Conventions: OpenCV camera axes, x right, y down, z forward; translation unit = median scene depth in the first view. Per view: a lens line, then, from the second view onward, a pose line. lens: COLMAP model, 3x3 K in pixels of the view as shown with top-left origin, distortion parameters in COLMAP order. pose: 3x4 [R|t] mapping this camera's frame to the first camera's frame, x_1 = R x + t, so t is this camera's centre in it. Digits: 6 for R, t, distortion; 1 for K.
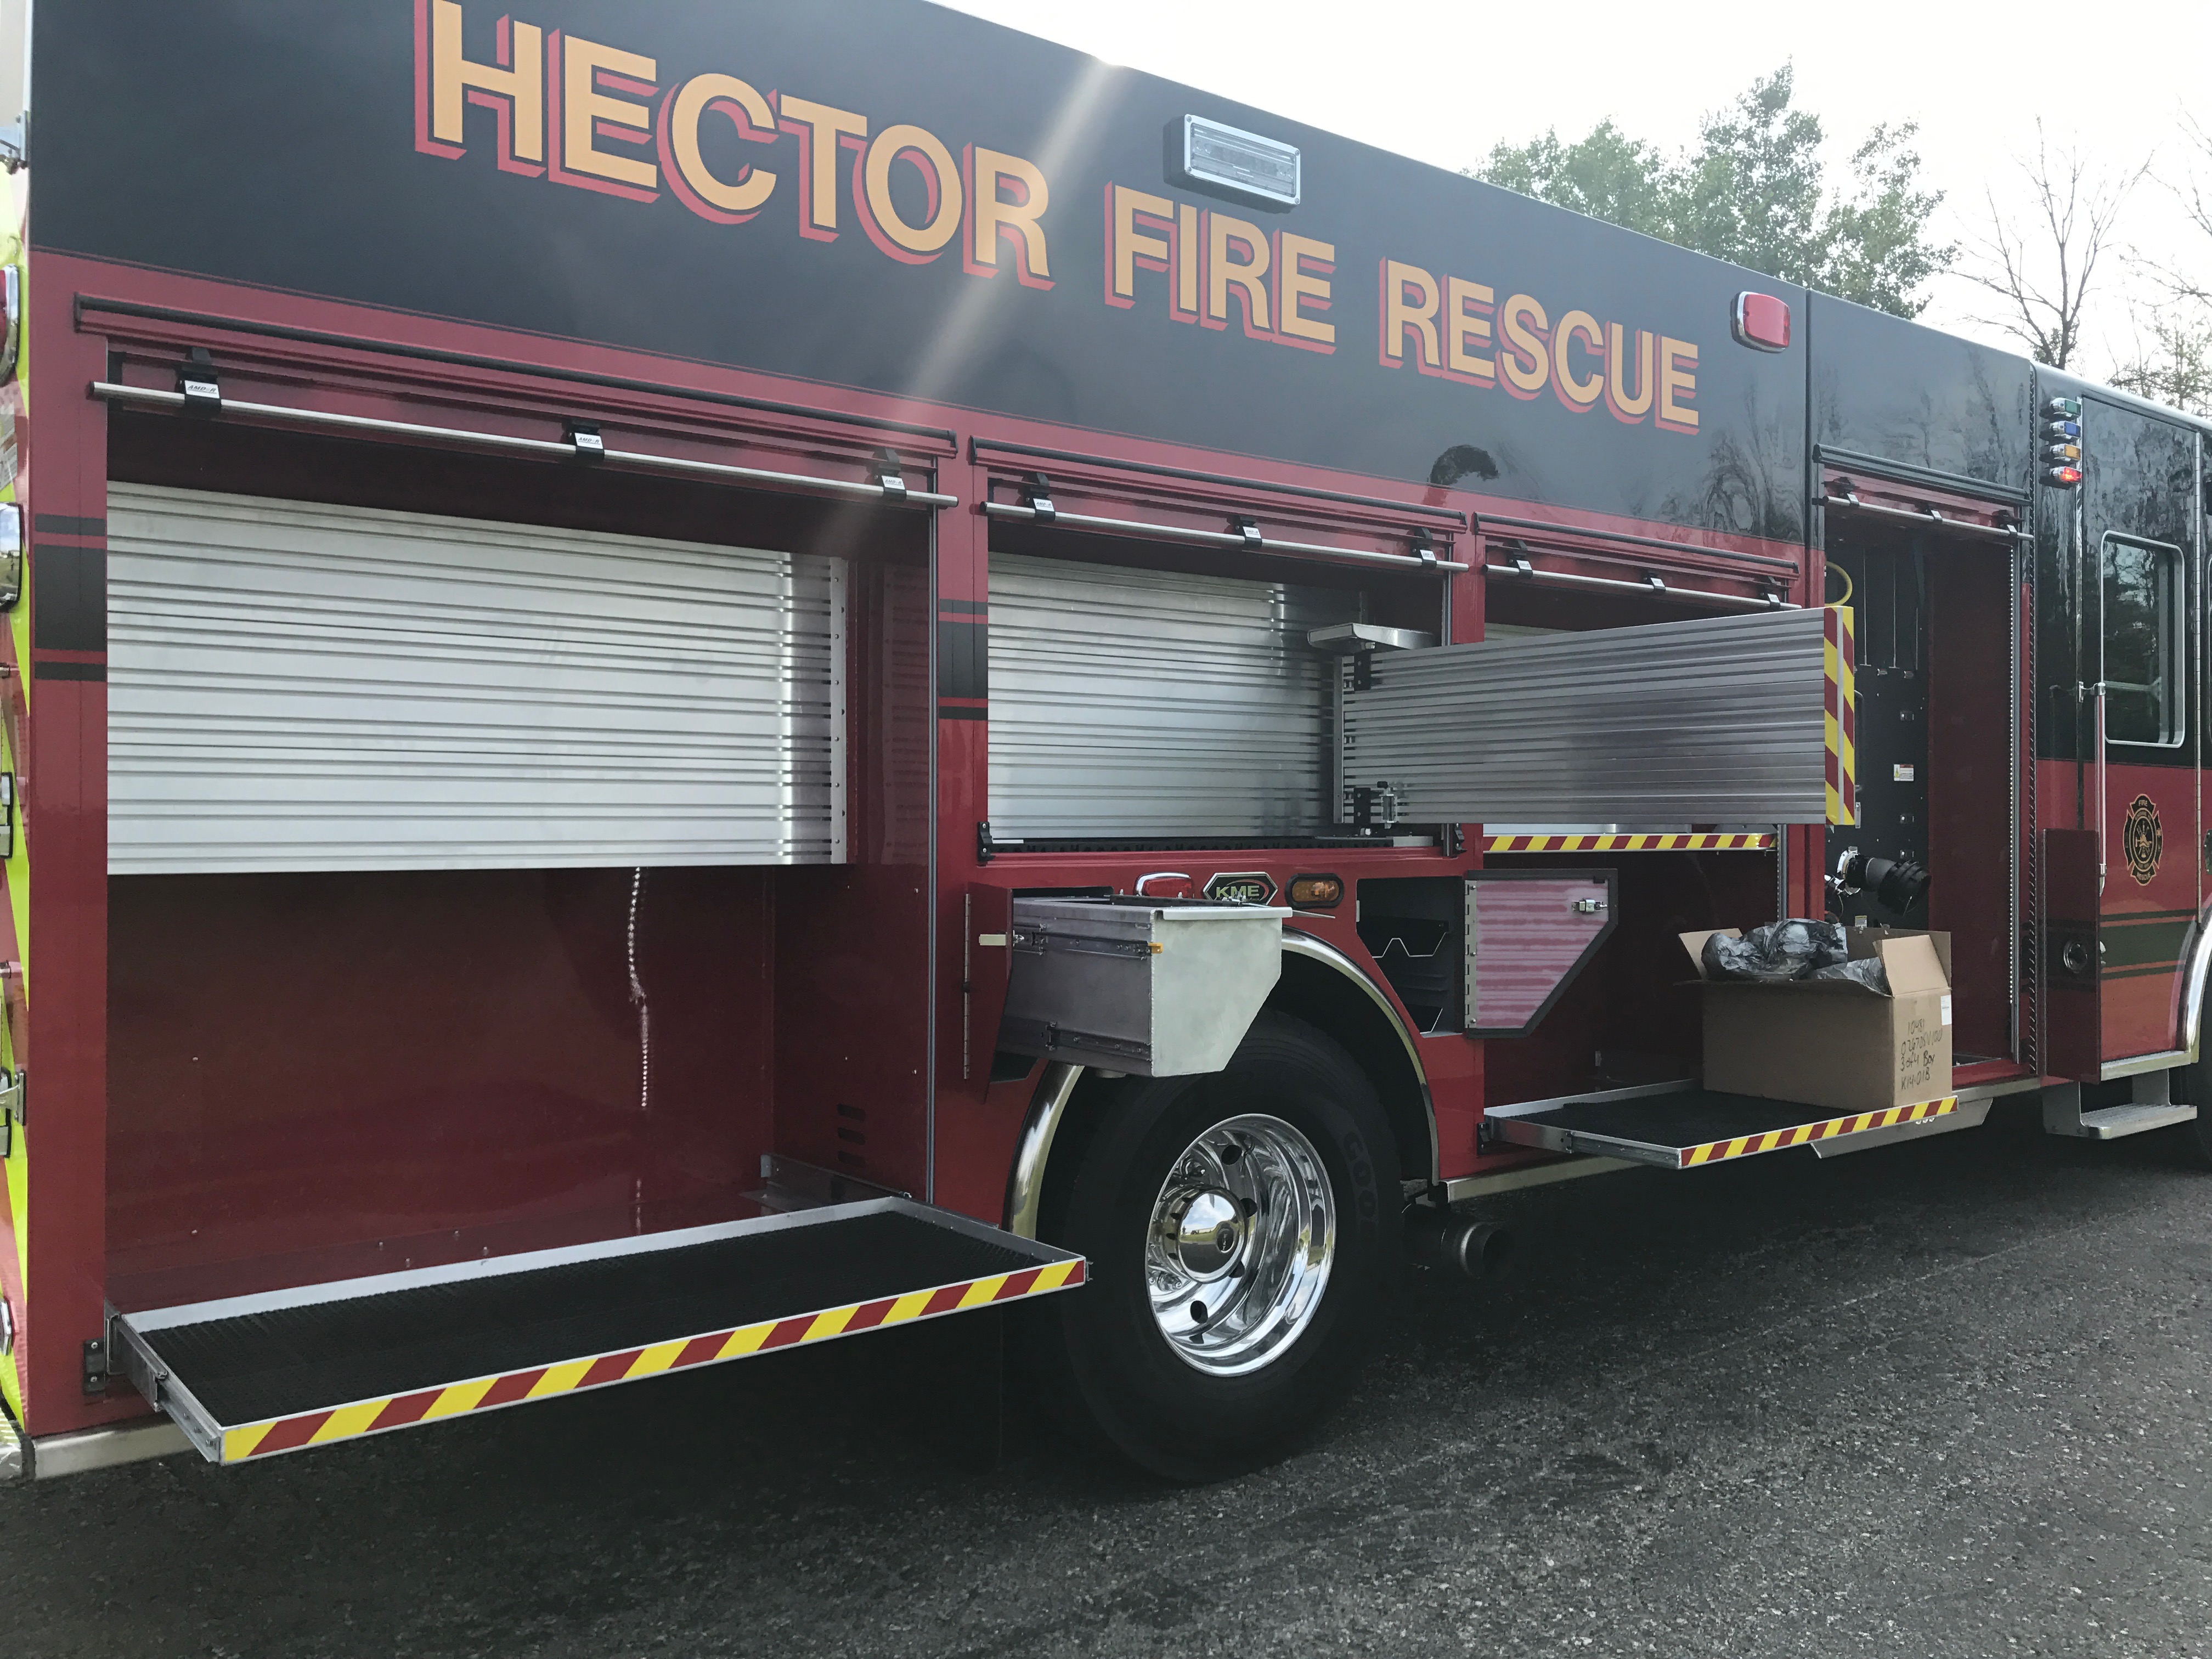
lens RADIAL K [[1839.7, 0, 1100.4], [0, 1839.7, 839.9], [0, 0, 1]] dist [0.054792, -0.079354]
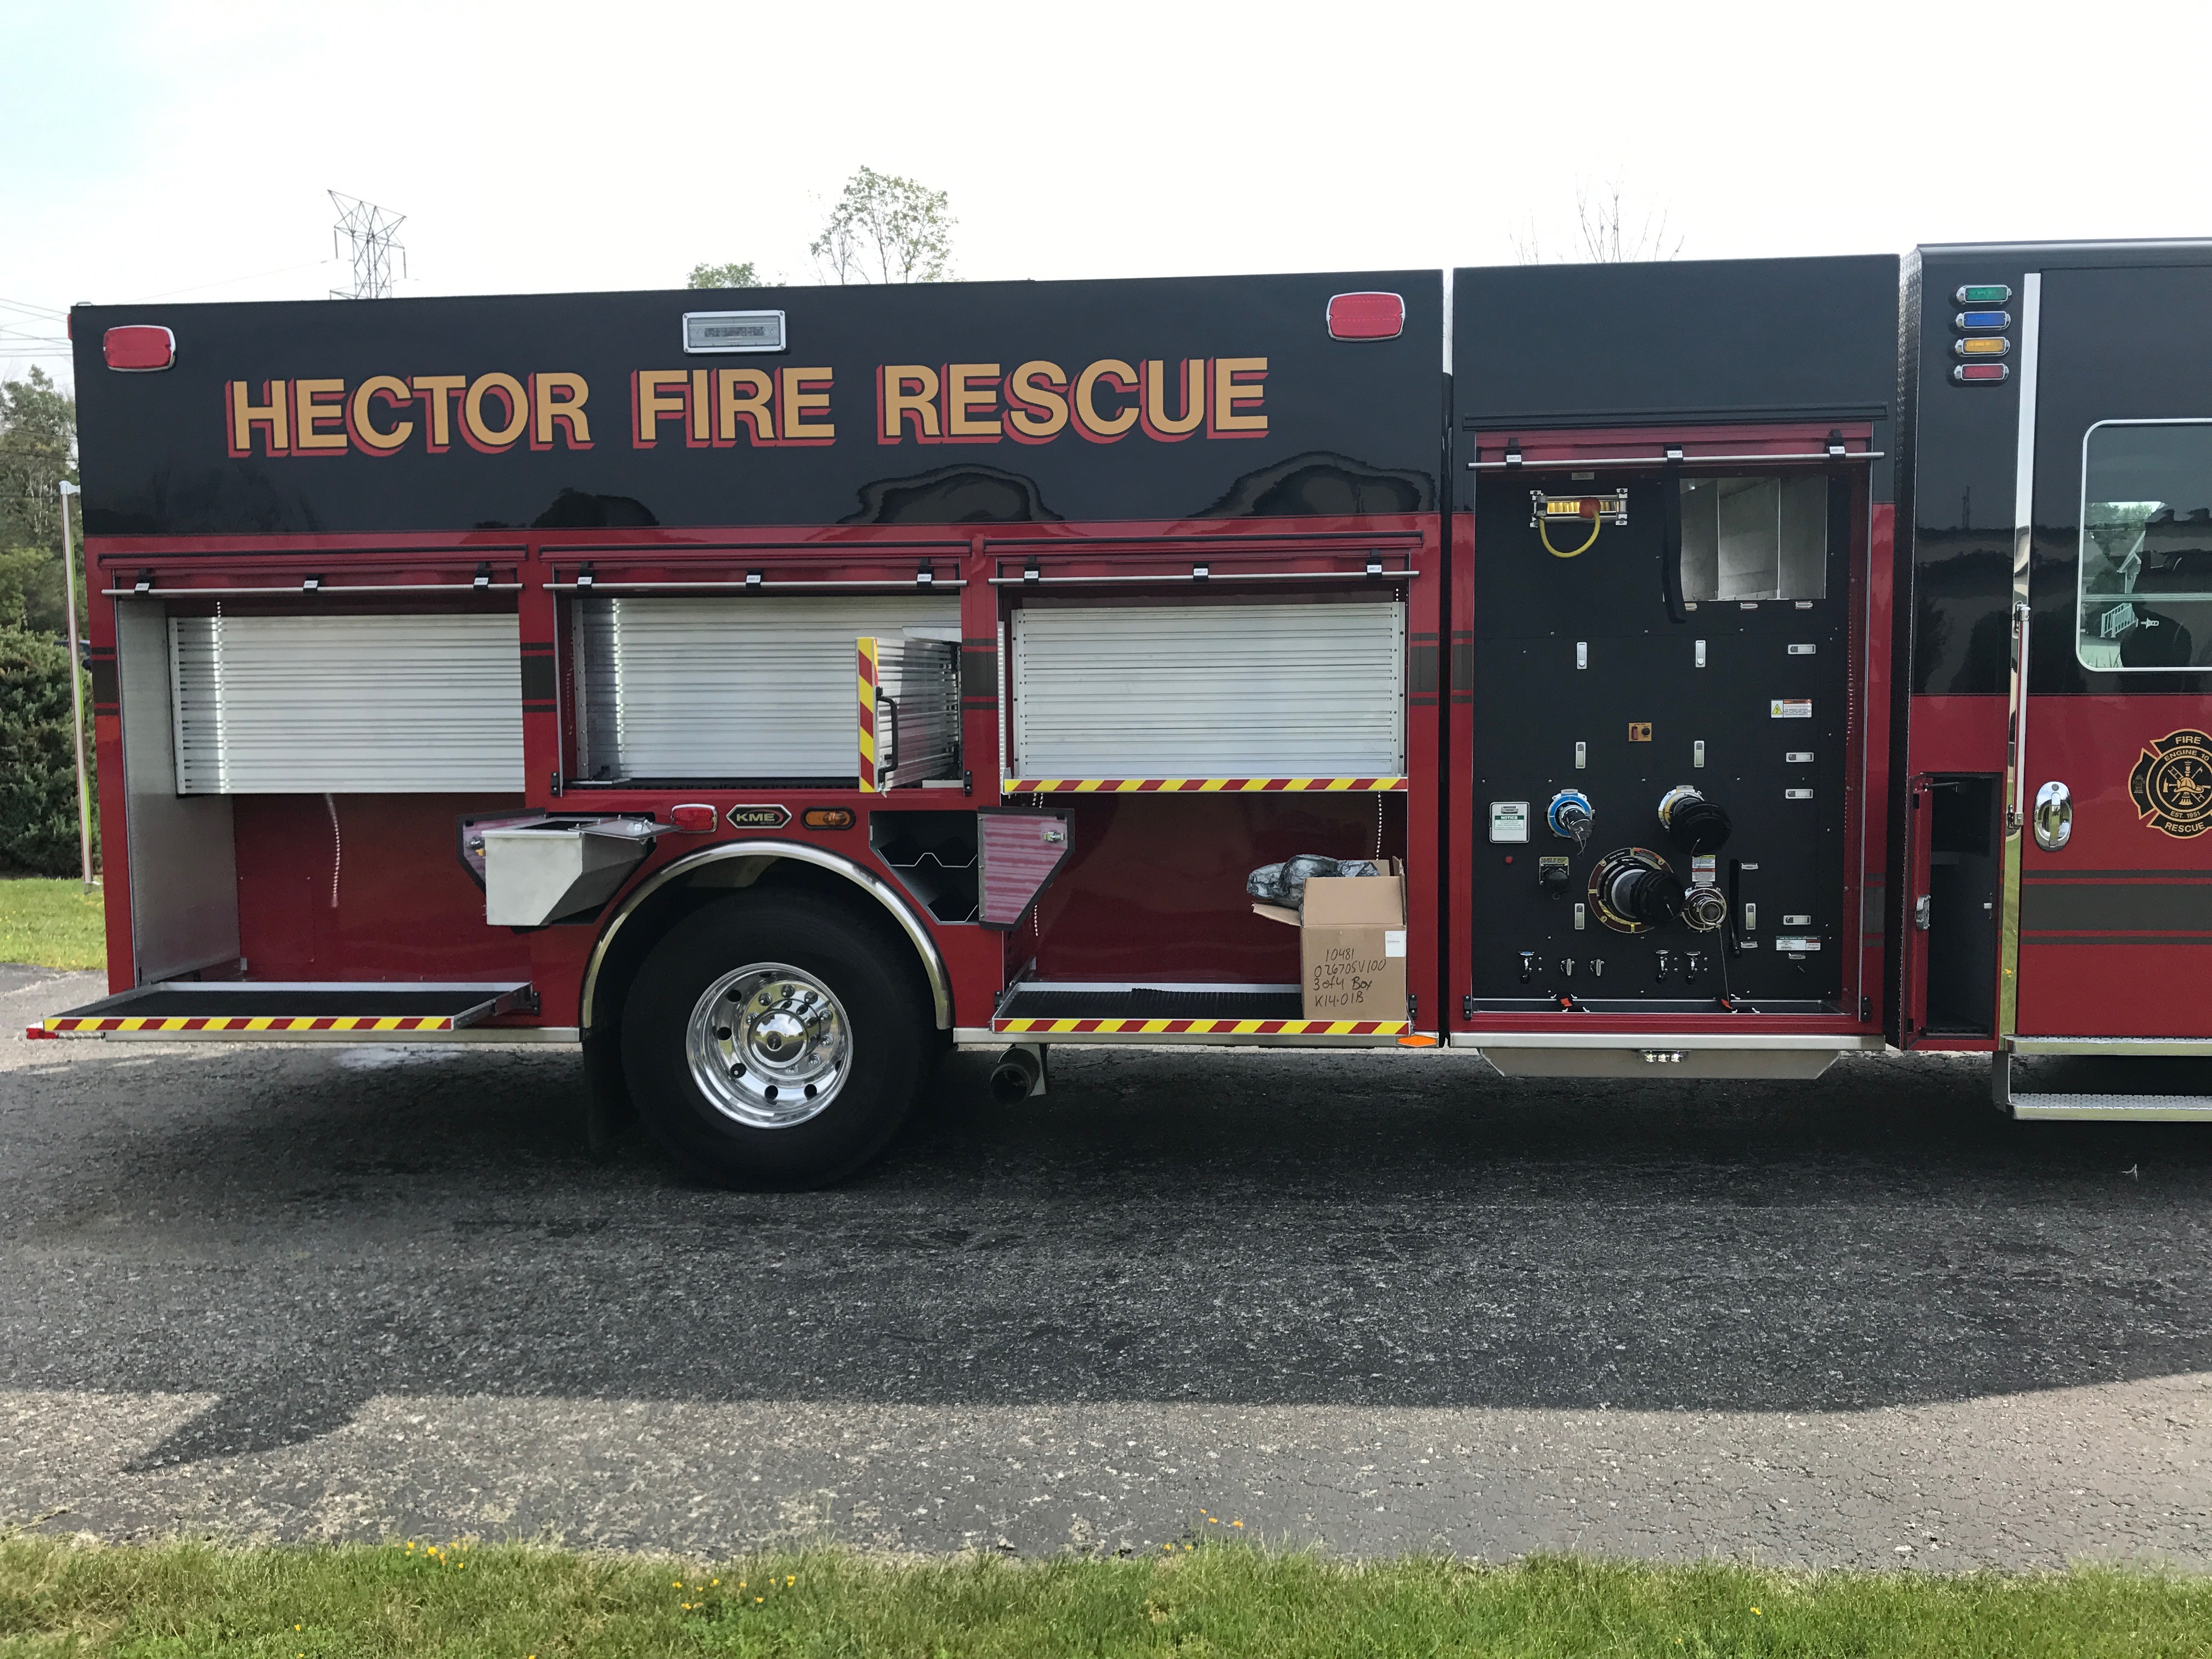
lens RADIAL K [[1839.7, 0, 1119.1], [0, 1839.7, 832.8], [0, 0, 1]] dist [0.054792, -0.079354]
pose [[0.725556, 0.052758, -0.686138, 1.208754], [0.003906, 0.996725, 0.080770, -0.072872], [0.688152, -0.061283, 0.722974, 0.092325]]
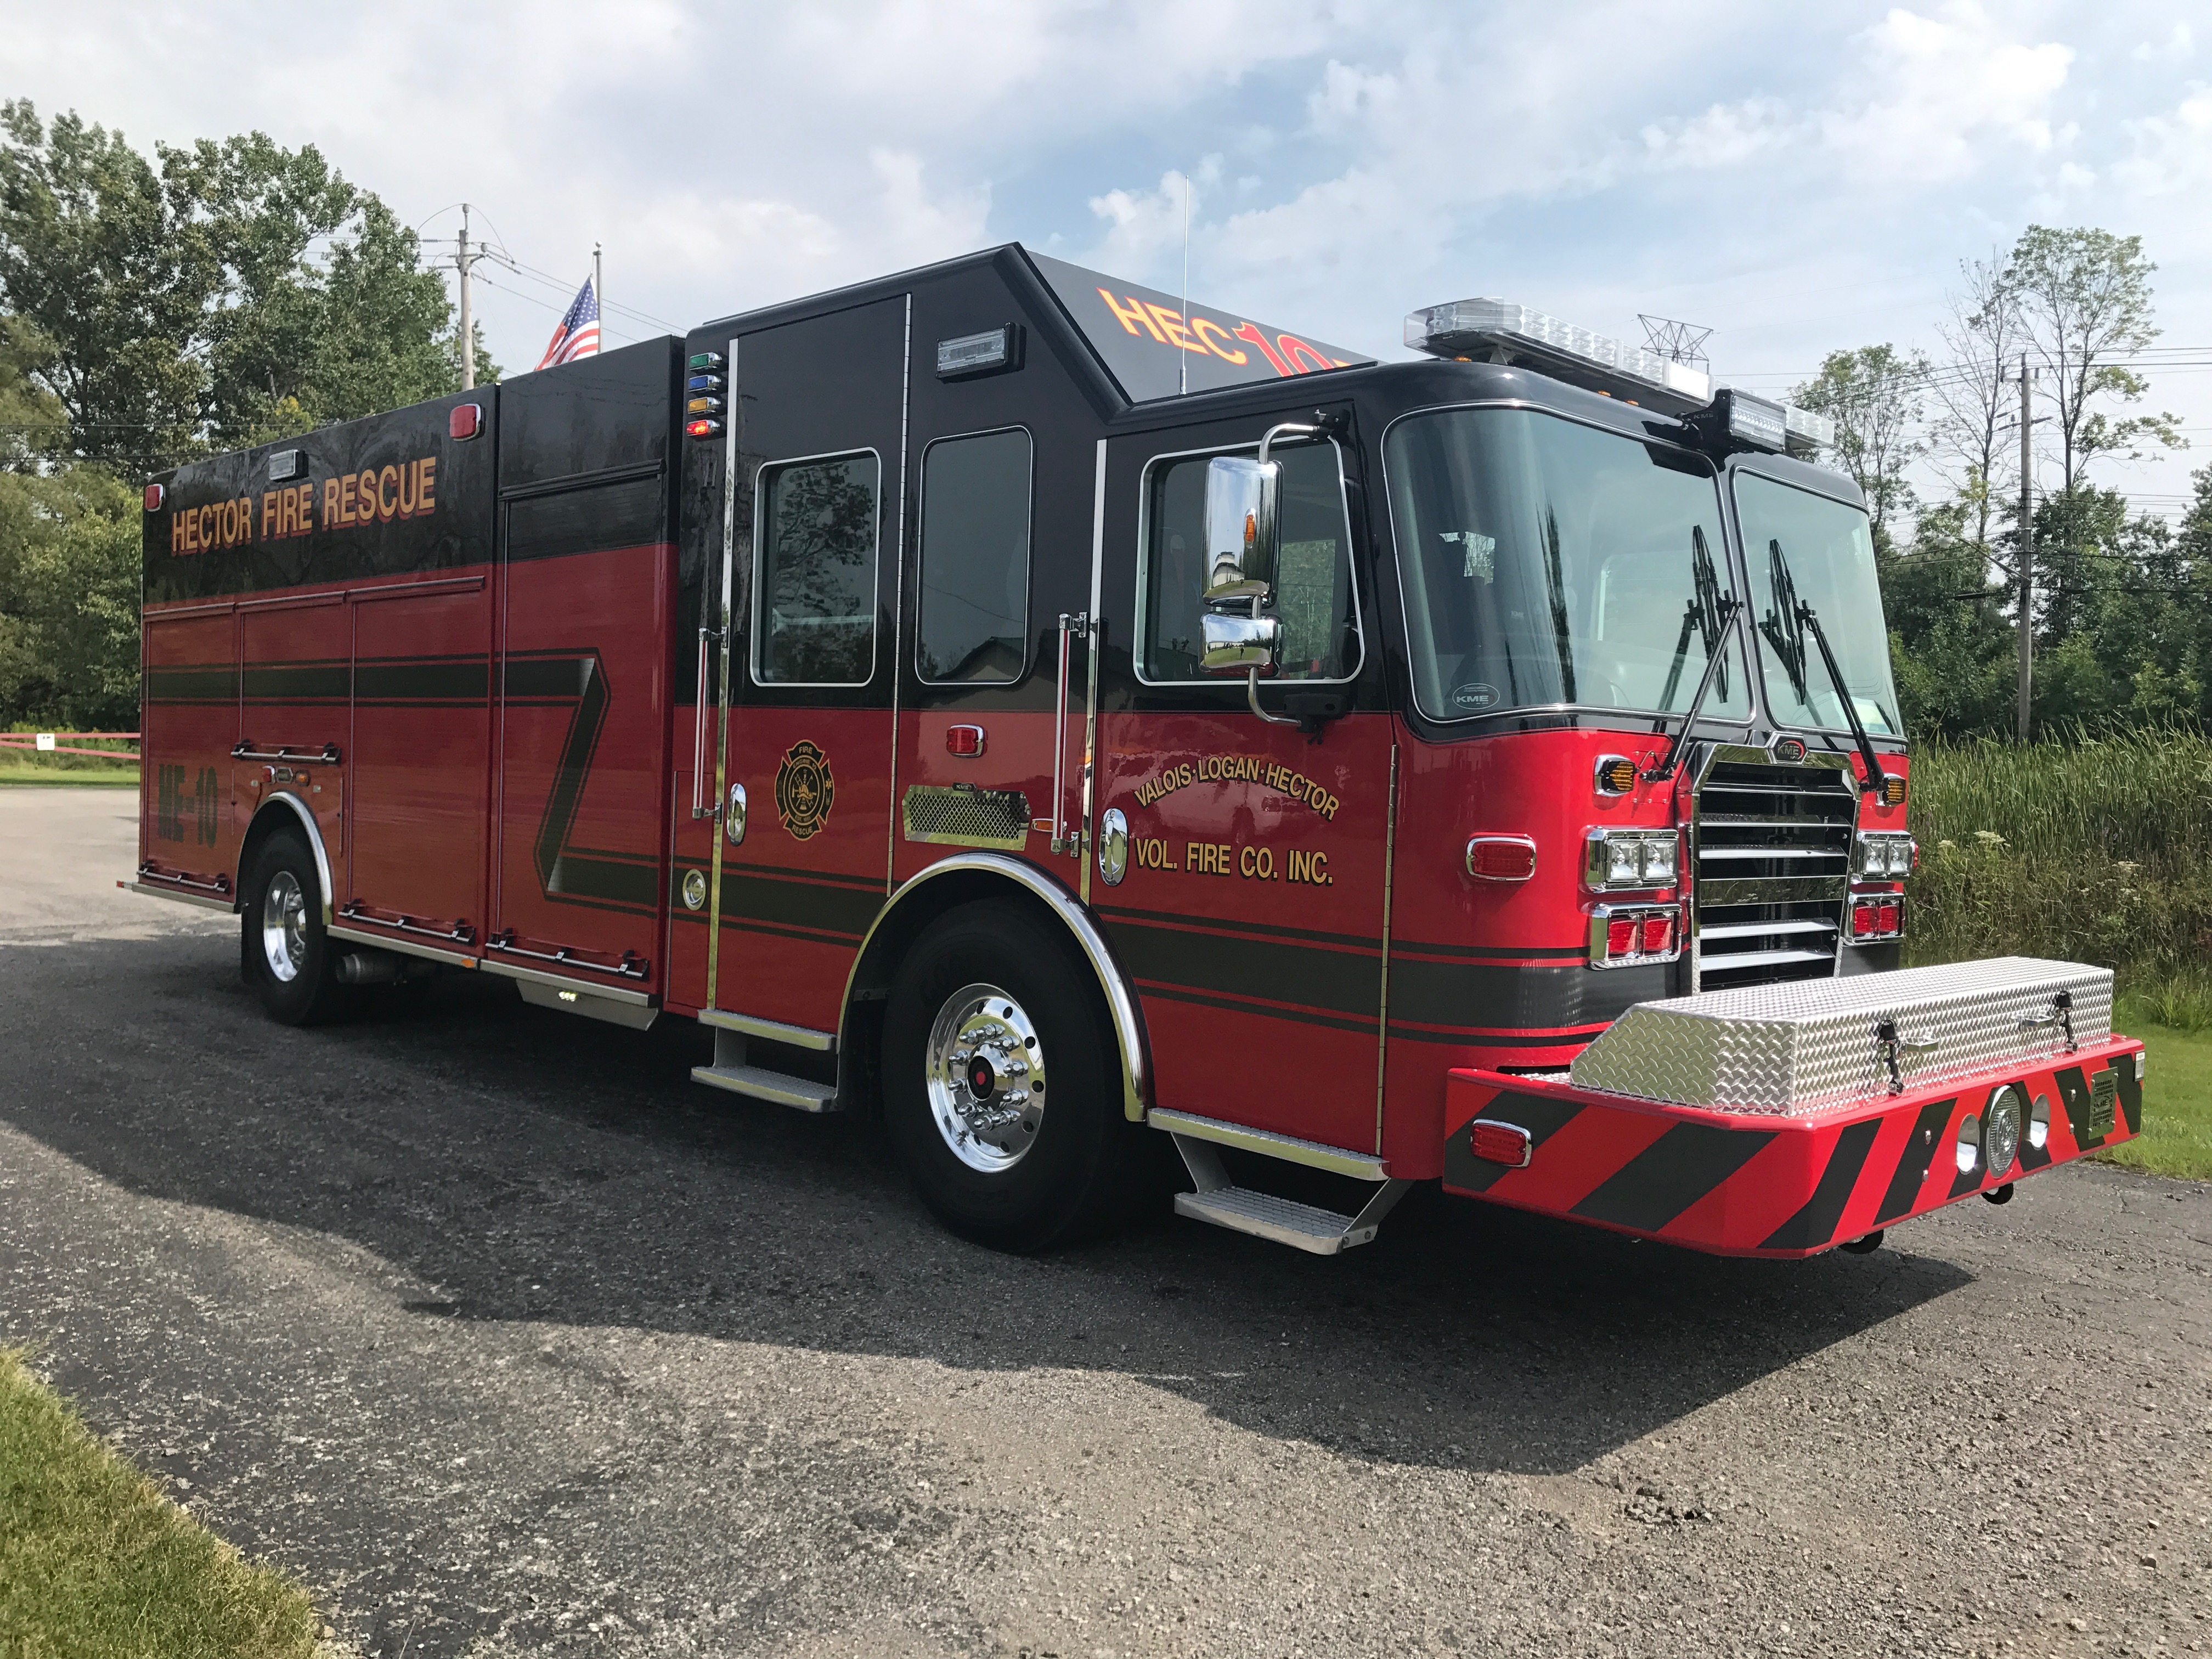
lens RADIAL K [[1839.7, 0, 1098.2], [0, 1839.7, 848.6], [0, 0, 1]] dist [0.054792, -0.079354]
pose [[0.095430, 0.052206, -0.994066, 2.262179], [-0.039785, 0.998026, 0.048595, -0.032339], [0.994641, 0.034911, 0.097319, 1.619497]]
